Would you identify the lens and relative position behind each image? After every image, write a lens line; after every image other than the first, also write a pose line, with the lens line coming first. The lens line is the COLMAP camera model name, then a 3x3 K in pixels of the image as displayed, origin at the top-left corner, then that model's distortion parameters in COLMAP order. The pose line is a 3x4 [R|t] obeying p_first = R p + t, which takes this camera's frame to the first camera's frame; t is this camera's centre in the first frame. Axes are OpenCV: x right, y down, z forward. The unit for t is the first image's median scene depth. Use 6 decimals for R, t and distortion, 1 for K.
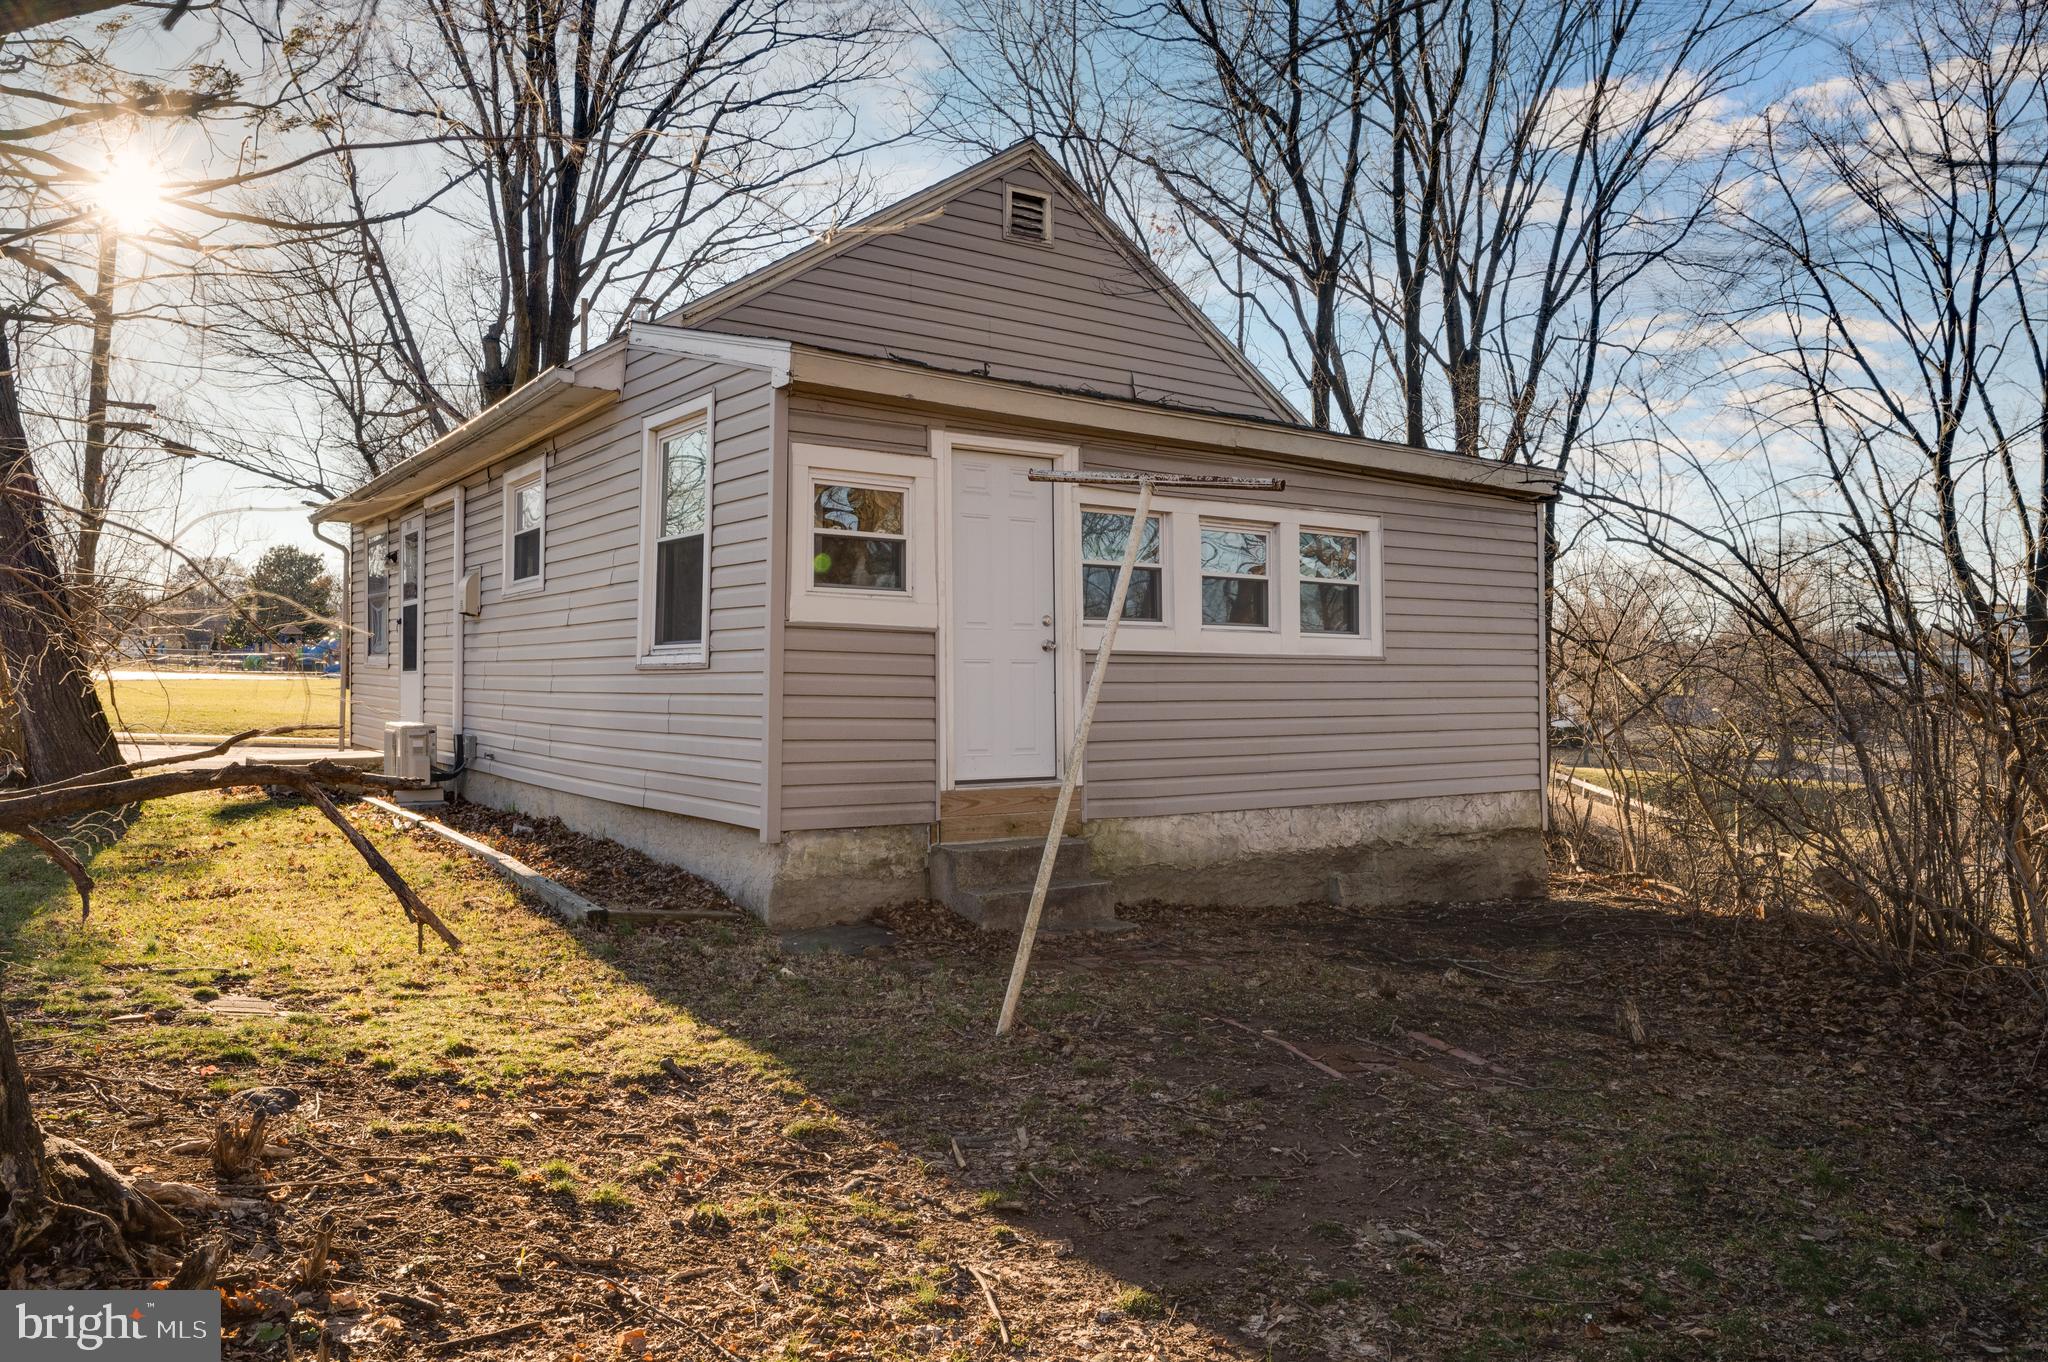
lens RADIAL K [[1419.6, 0, 1024.9], [0, 1419.6, 675.9], [0, 0, 1]] dist [-0.011389, -0.001942]
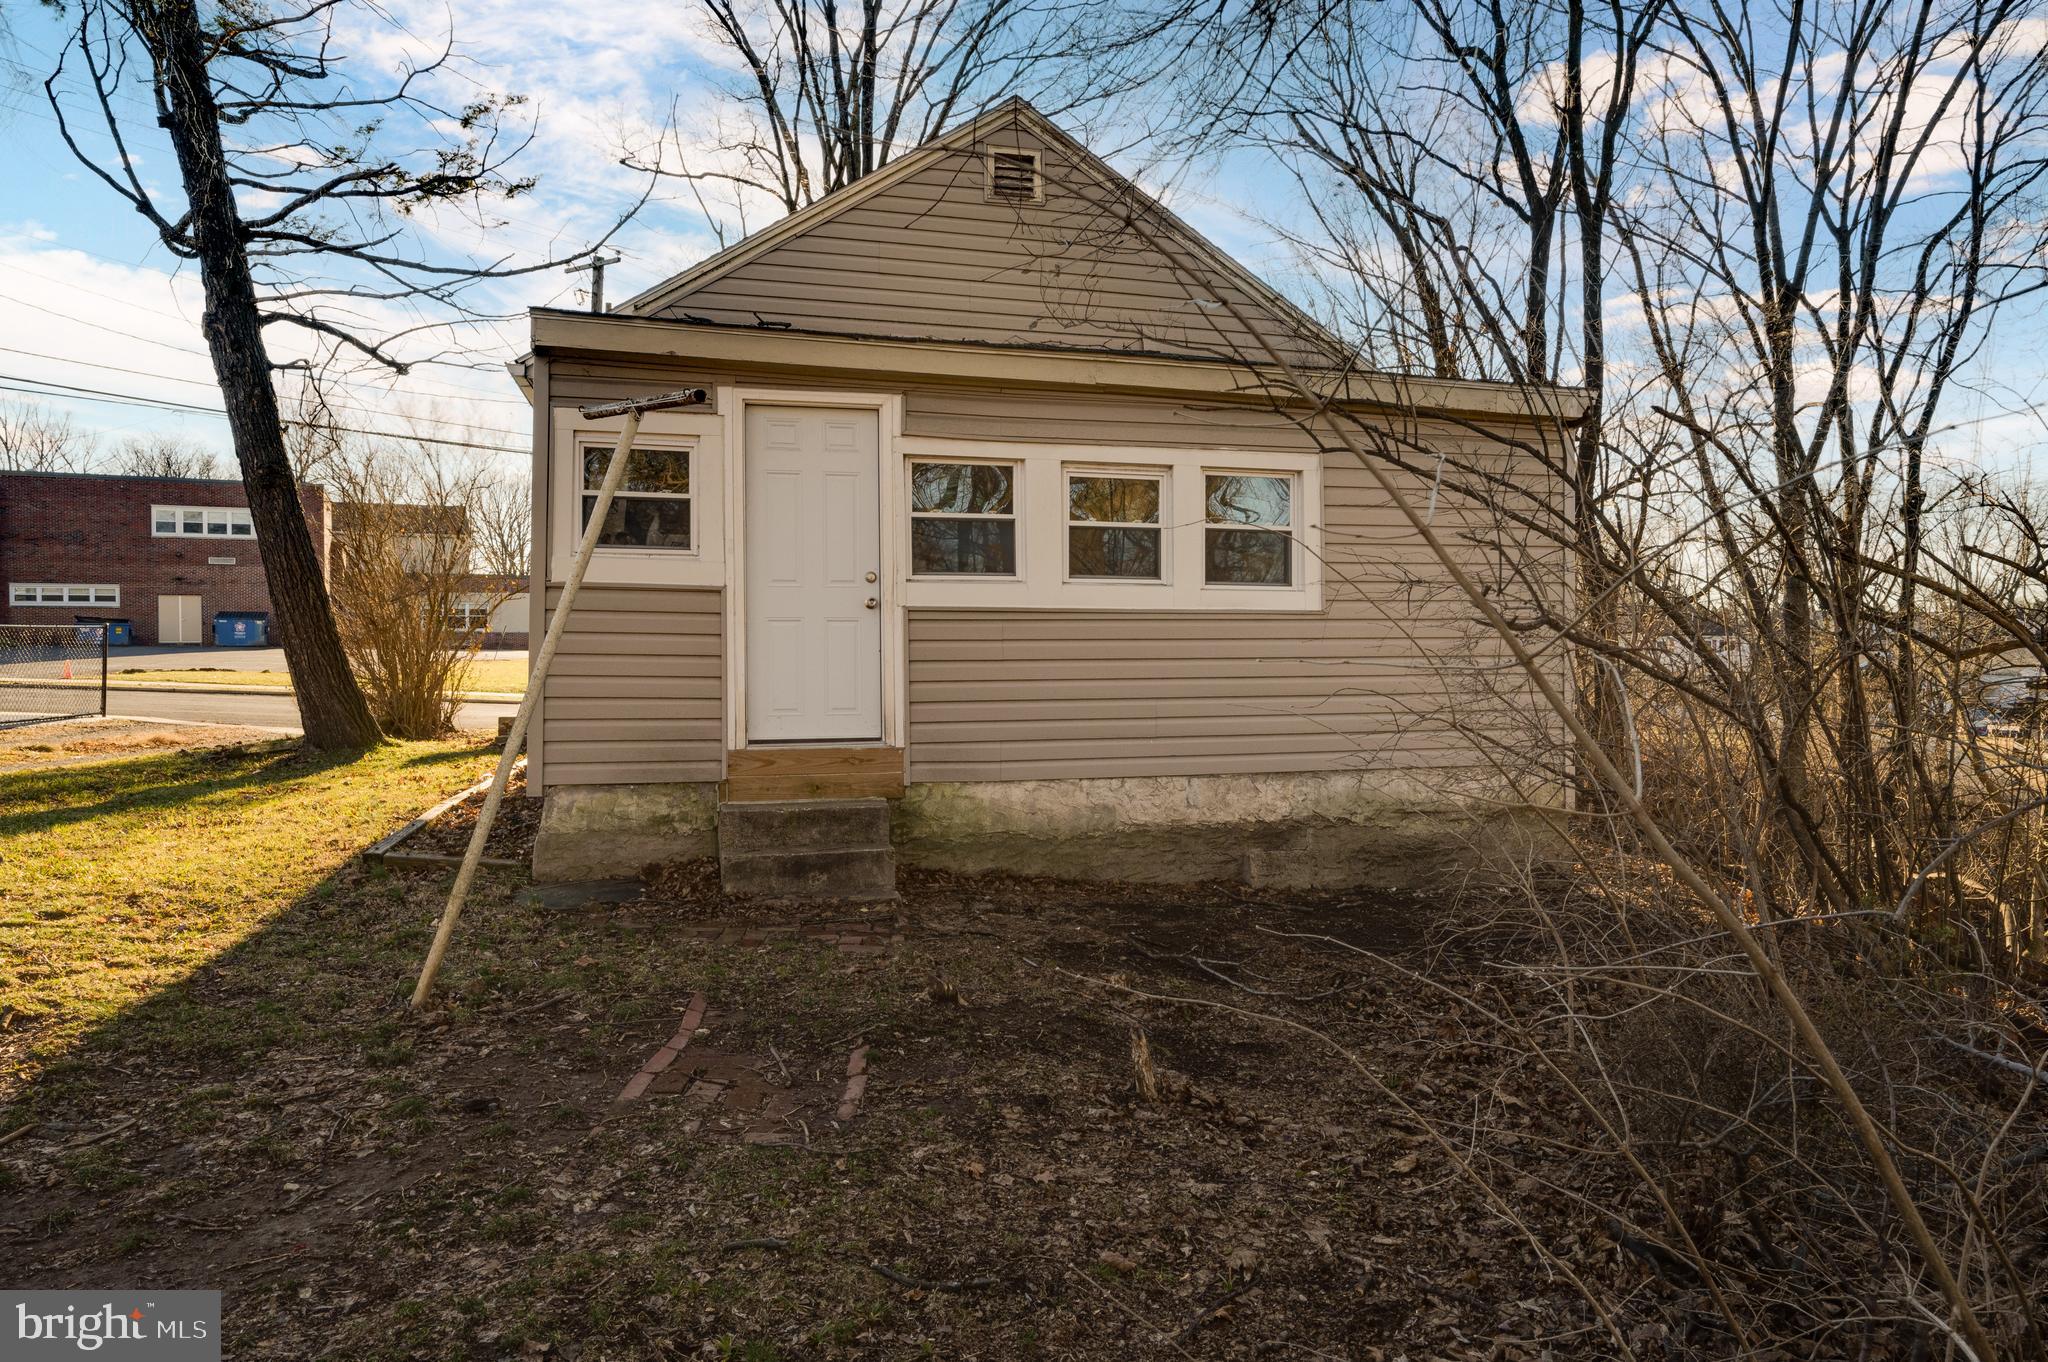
lens RADIAL K [[1260.9, 0, 1023.2], [0, 1260.9, 682.6], [0, 0, 1]] dist [-0.001116, -0.004253]
pose [[0.940013, -0.003731, -0.341117, 0.376777], [0.009744, 0.999826, 0.015914, 0.018889], [0.340998, -0.018283, 0.939886, 0.206908]]
